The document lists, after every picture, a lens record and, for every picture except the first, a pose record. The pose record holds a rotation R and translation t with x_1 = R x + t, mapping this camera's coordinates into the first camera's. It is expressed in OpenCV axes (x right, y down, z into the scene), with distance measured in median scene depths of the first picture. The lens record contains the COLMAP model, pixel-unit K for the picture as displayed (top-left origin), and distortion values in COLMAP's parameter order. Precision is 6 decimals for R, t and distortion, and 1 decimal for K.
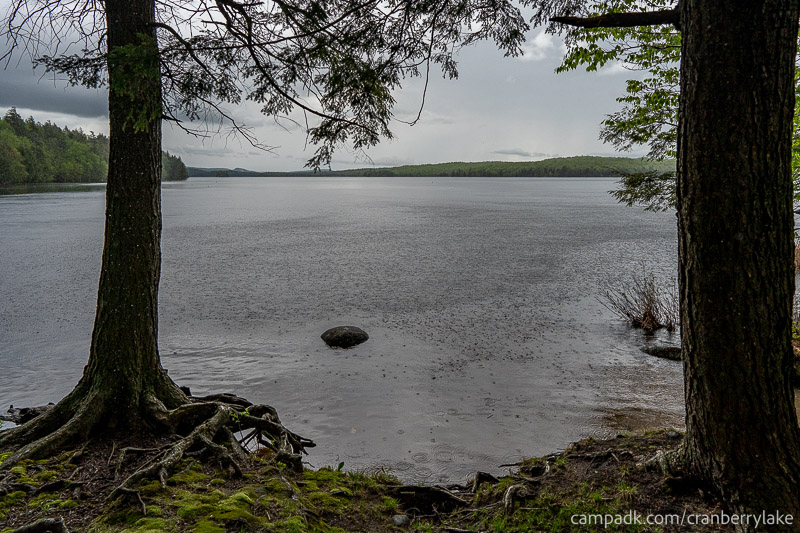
lens RADIAL K [[526.7, 0, 385.8], [0, 526.7, 266.4], [0, 0, 1]] dist [-0.004667, 0.001991]
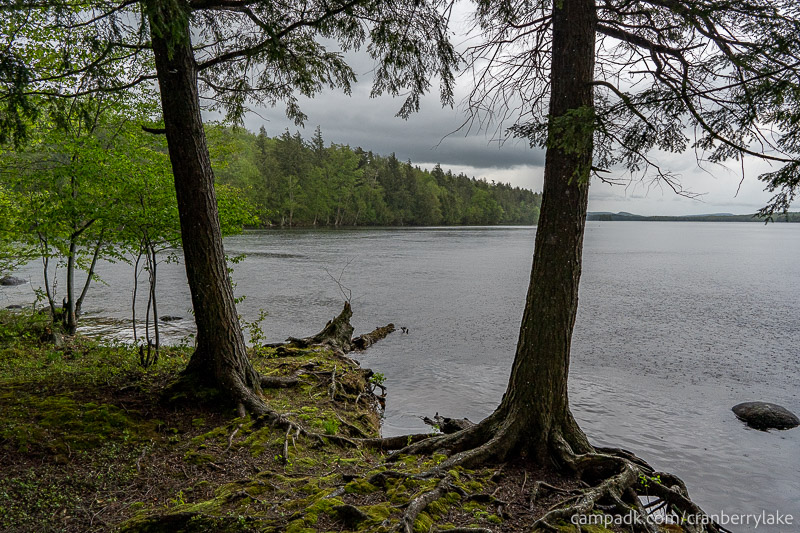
lens RADIAL K [[526.7, 0, 403.8], [0, 526.7, 267.2], [0, 0, 1]] dist [-0.004667, 0.001991]
pose [[0.804158, 0.061350, -0.591241, -0.100835], [-0.105968, 0.993522, -0.041037, -0.007916], [0.584893, 0.095653, 0.805450, -0.044416]]
